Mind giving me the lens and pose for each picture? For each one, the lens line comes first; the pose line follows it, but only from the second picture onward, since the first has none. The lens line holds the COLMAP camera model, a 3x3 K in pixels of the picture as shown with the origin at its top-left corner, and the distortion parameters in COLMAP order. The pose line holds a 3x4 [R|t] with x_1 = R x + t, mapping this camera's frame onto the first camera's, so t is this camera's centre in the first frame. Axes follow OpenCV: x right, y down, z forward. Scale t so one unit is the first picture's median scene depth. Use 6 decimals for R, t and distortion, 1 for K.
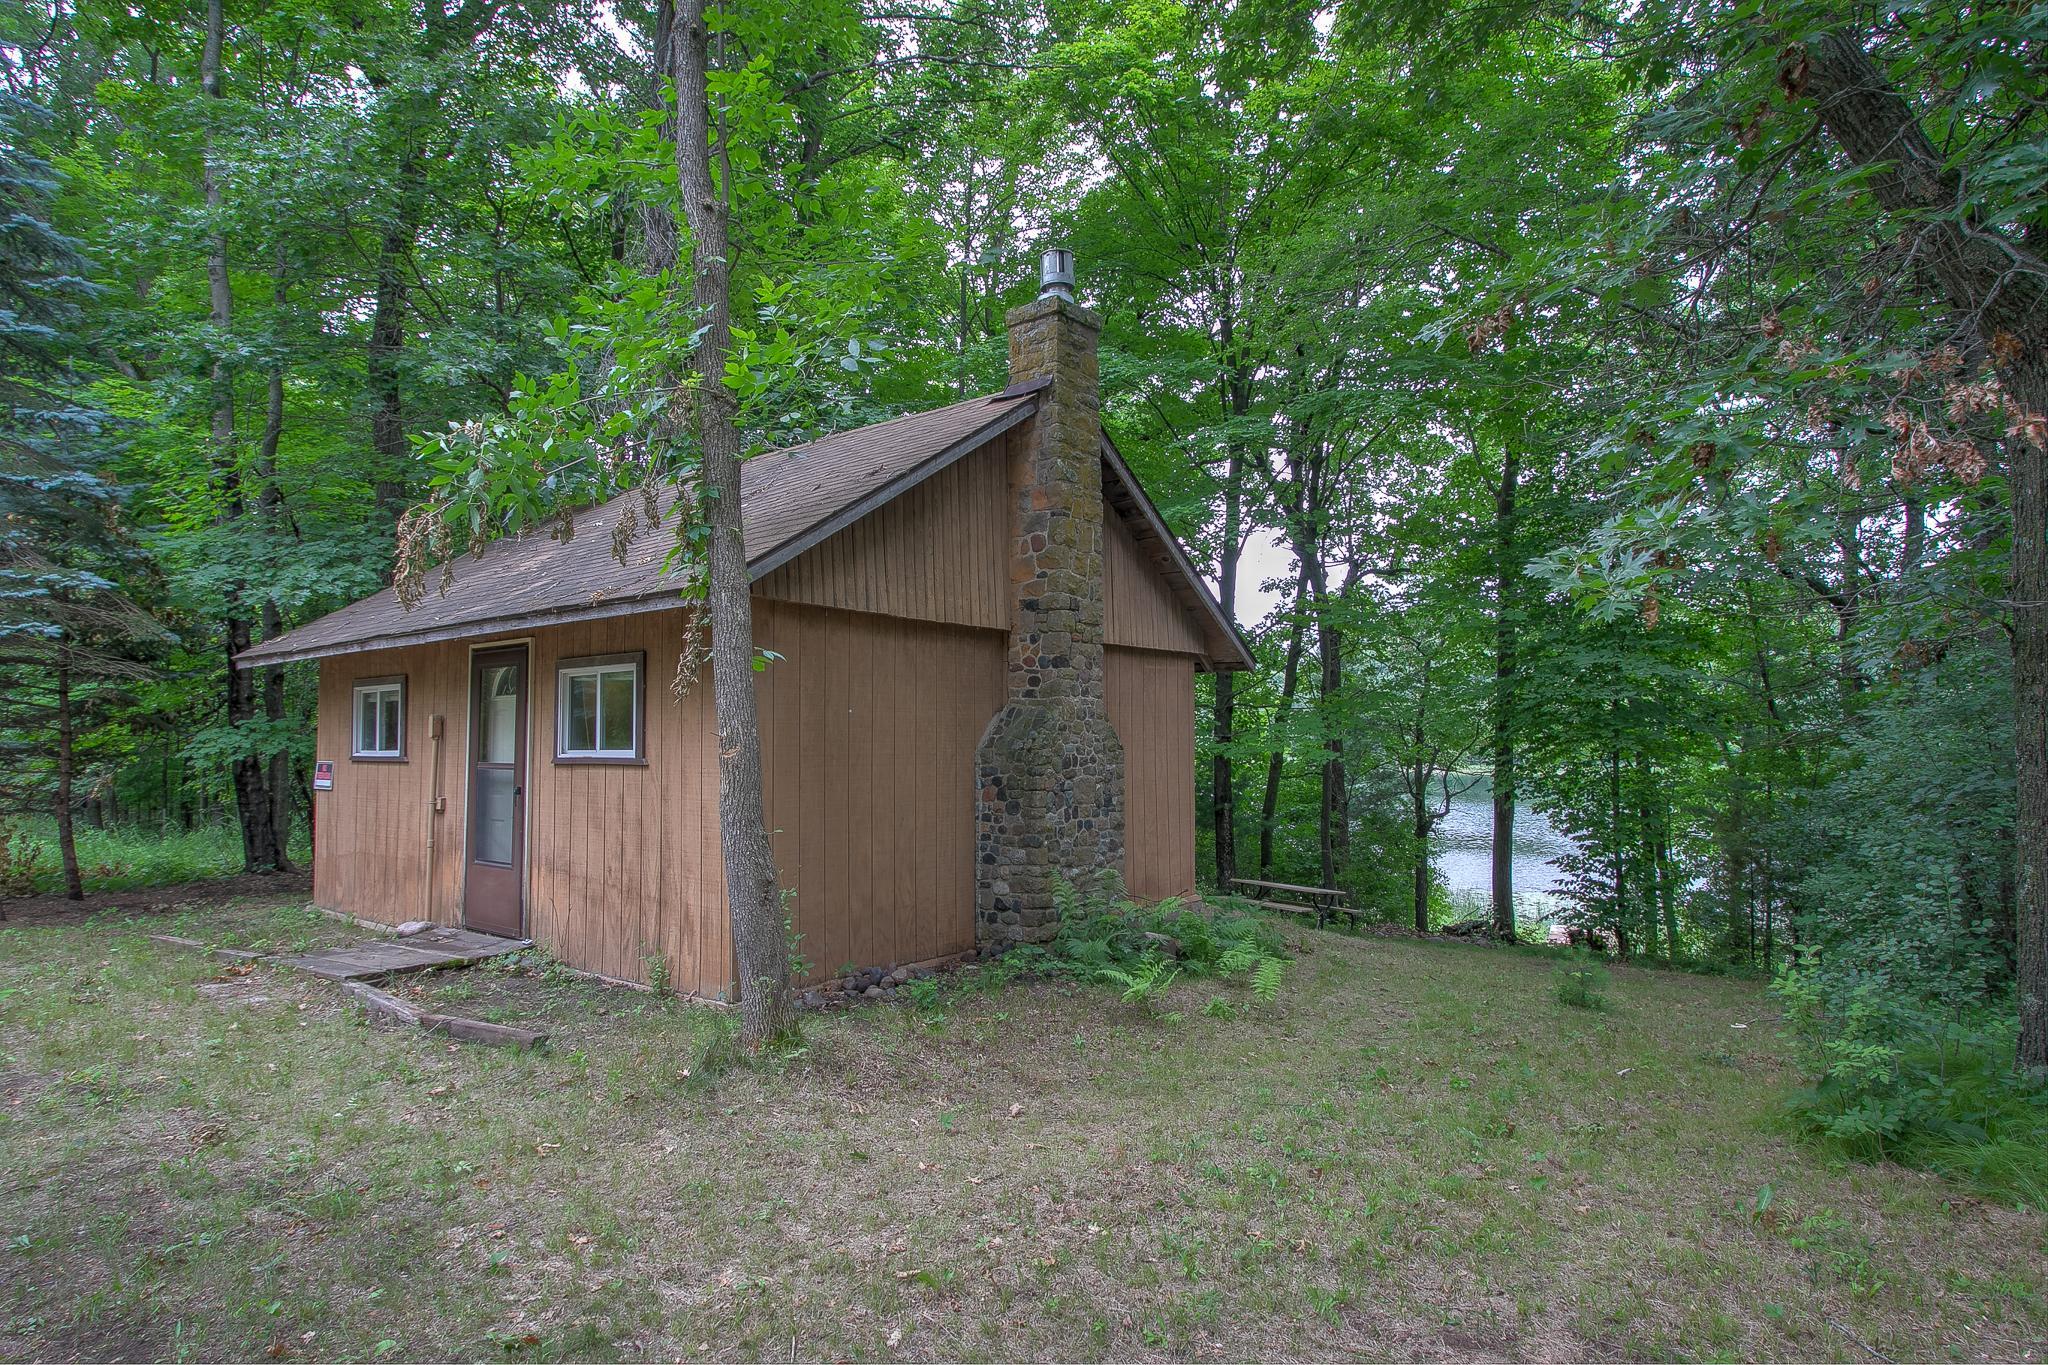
lens RADIAL K [[1112.6, 0, 1029.7], [0, 1112.6, 695.3], [0, 0, 1]] dist [-0.022802, 0.002543]
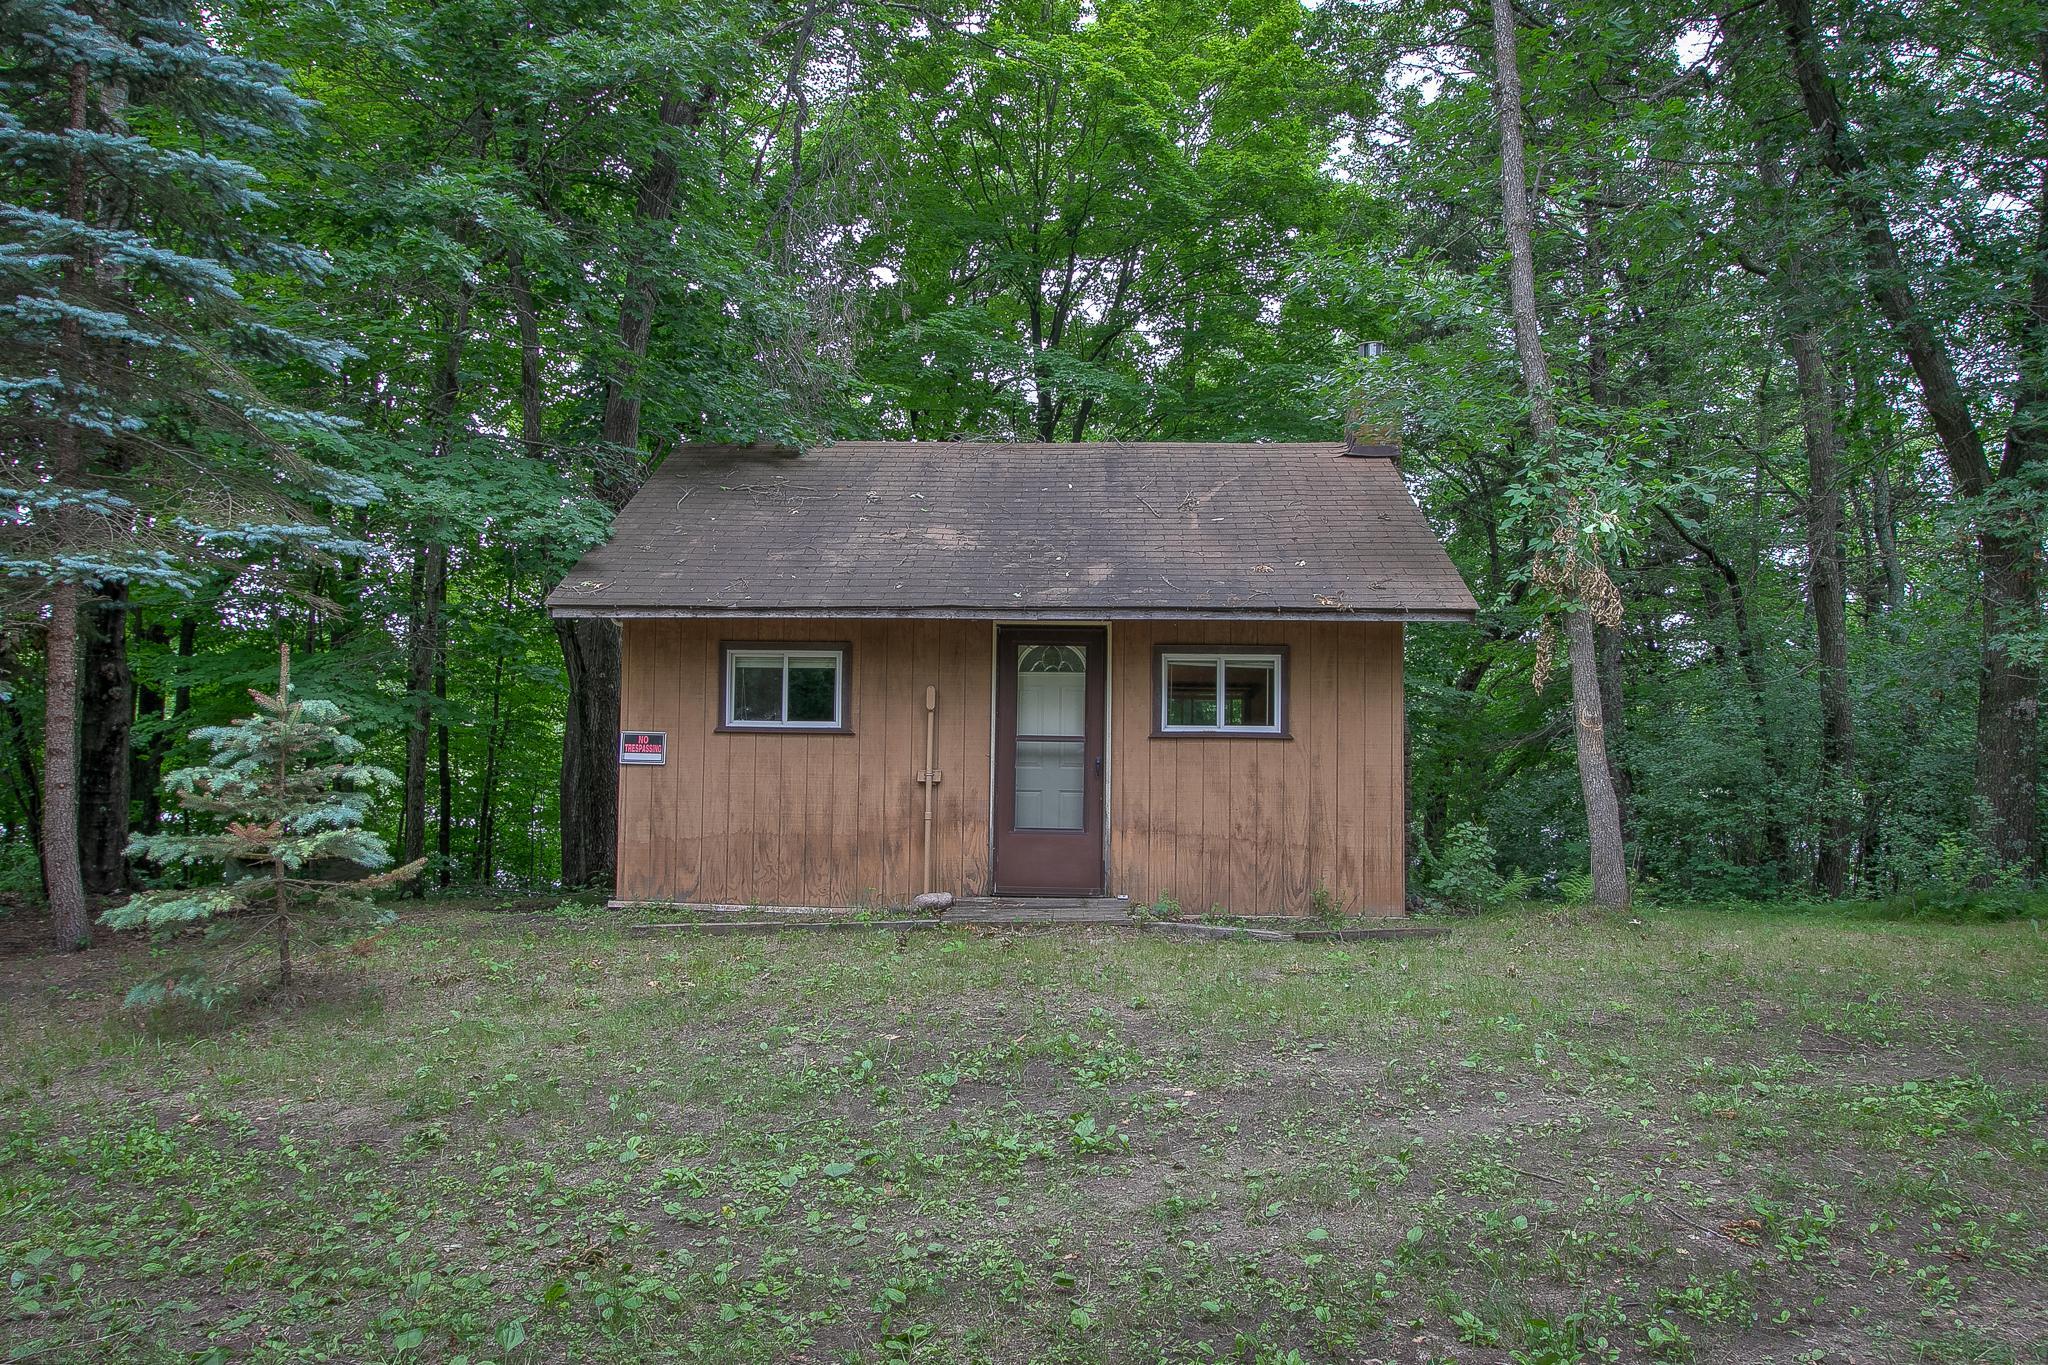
lens RADIAL K [[1405.8, 0, 1023.1], [0, 1405.8, 695.7], [0, 0, 1]] dist [-0.023654, 0.028723]
pose [[0.810785, 0.041420, 0.583876, -1.292540], [-0.042170, 0.999035, -0.012313, 0.040553], [-0.583823, -0.014639, 0.811749, -0.077442]]
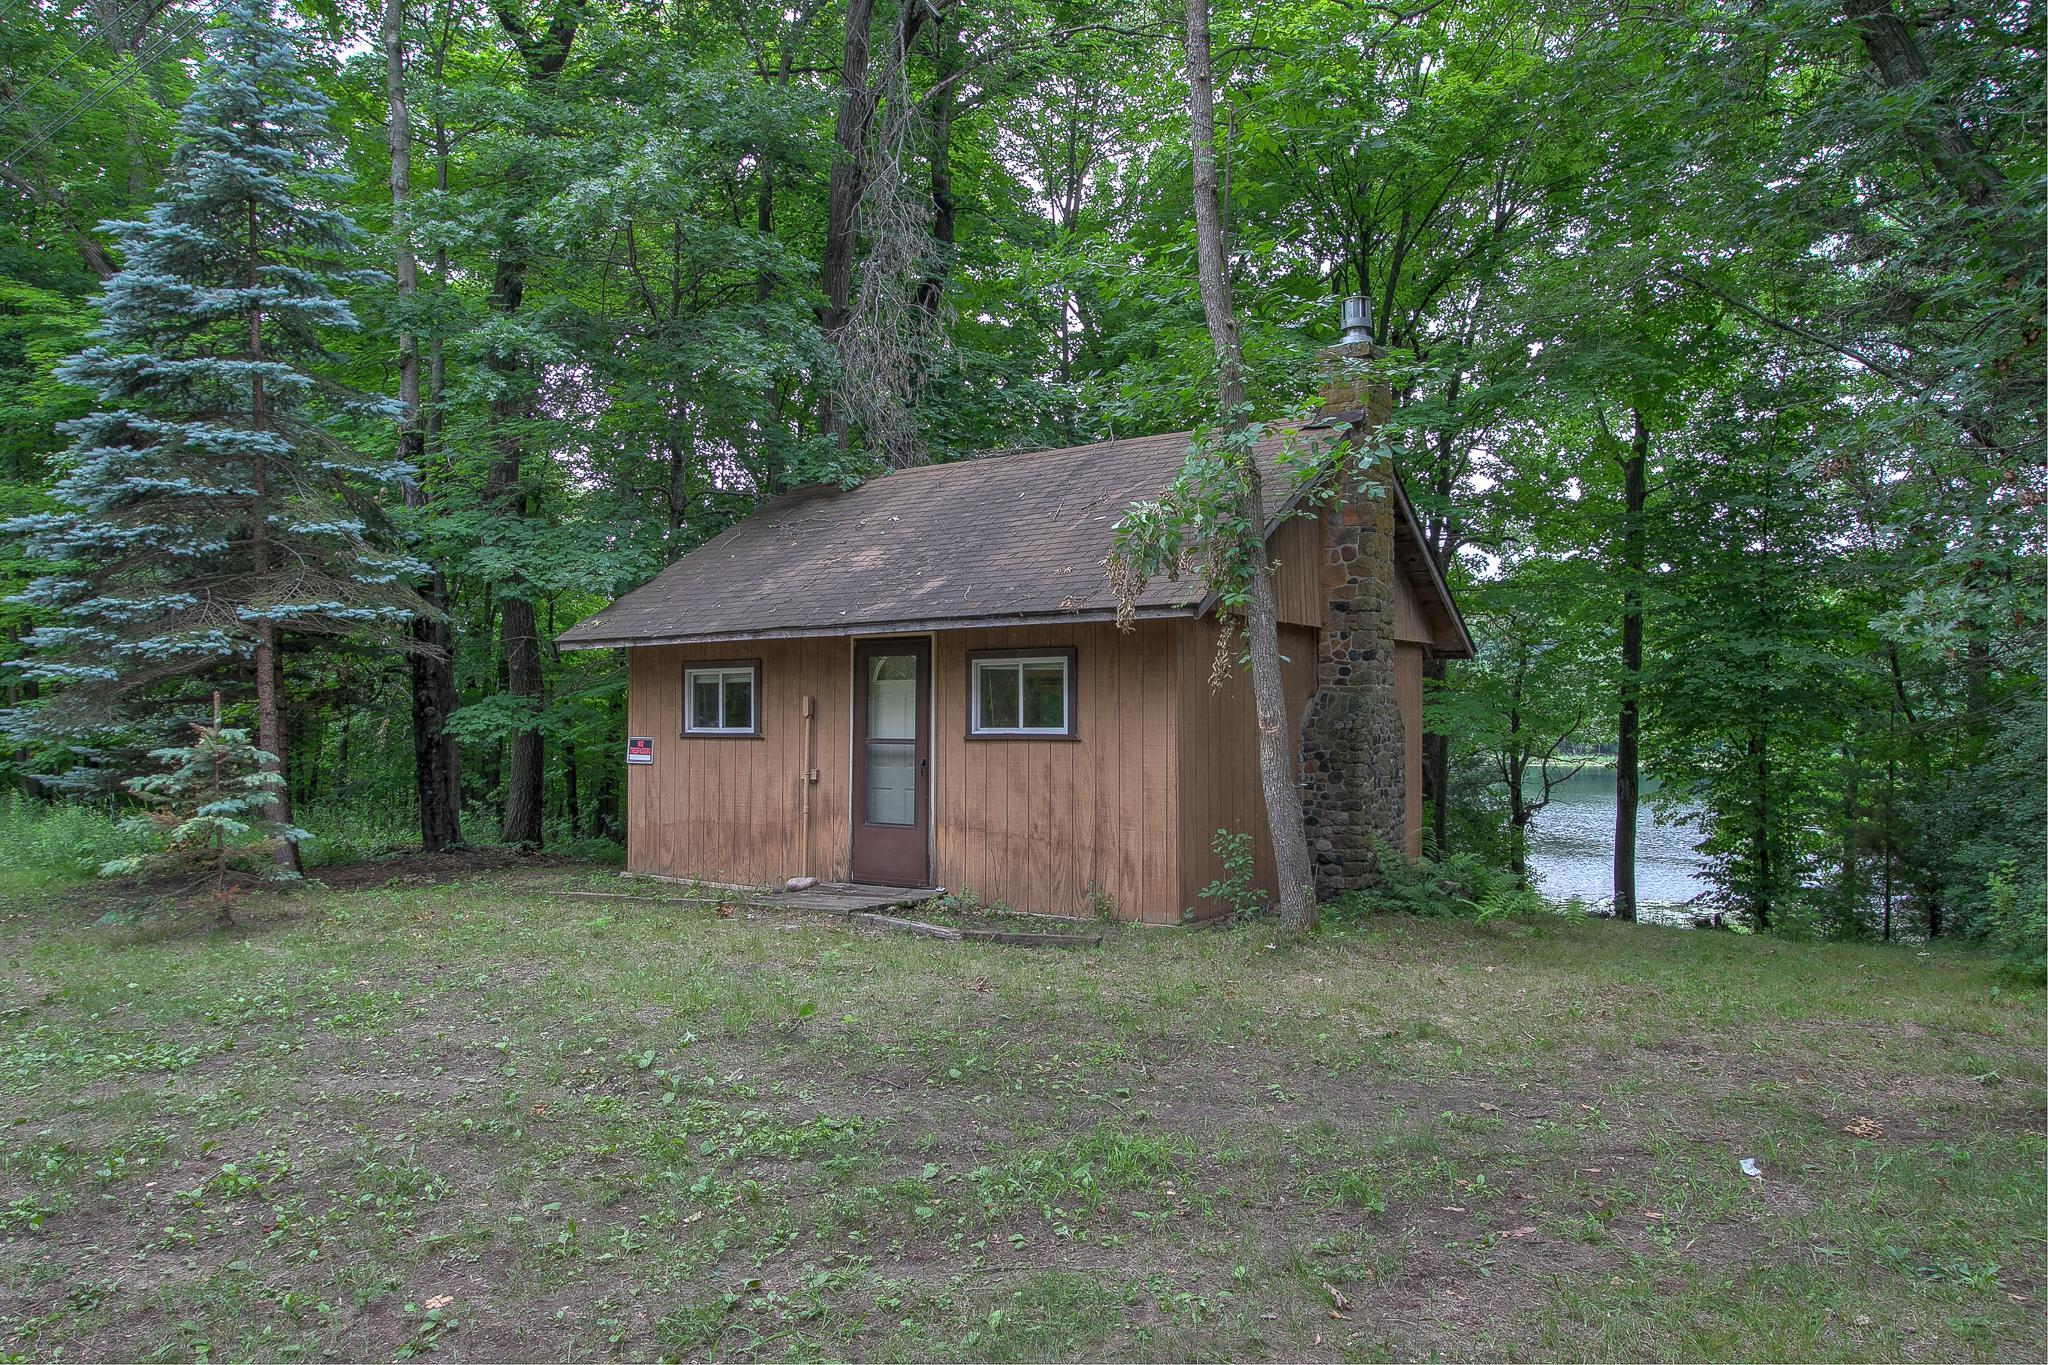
lens RADIAL K [[1405.8, 0, 1023.1], [0, 1405.8, 695.7], [0, 0, 1]] dist [-0.023654, 0.028723]
pose [[0.998524, 0.006699, 0.053888, -0.424252], [-0.007902, 0.999724, 0.022135, -0.017451], [-0.053725, -0.022528, 0.998302, -0.476166]]
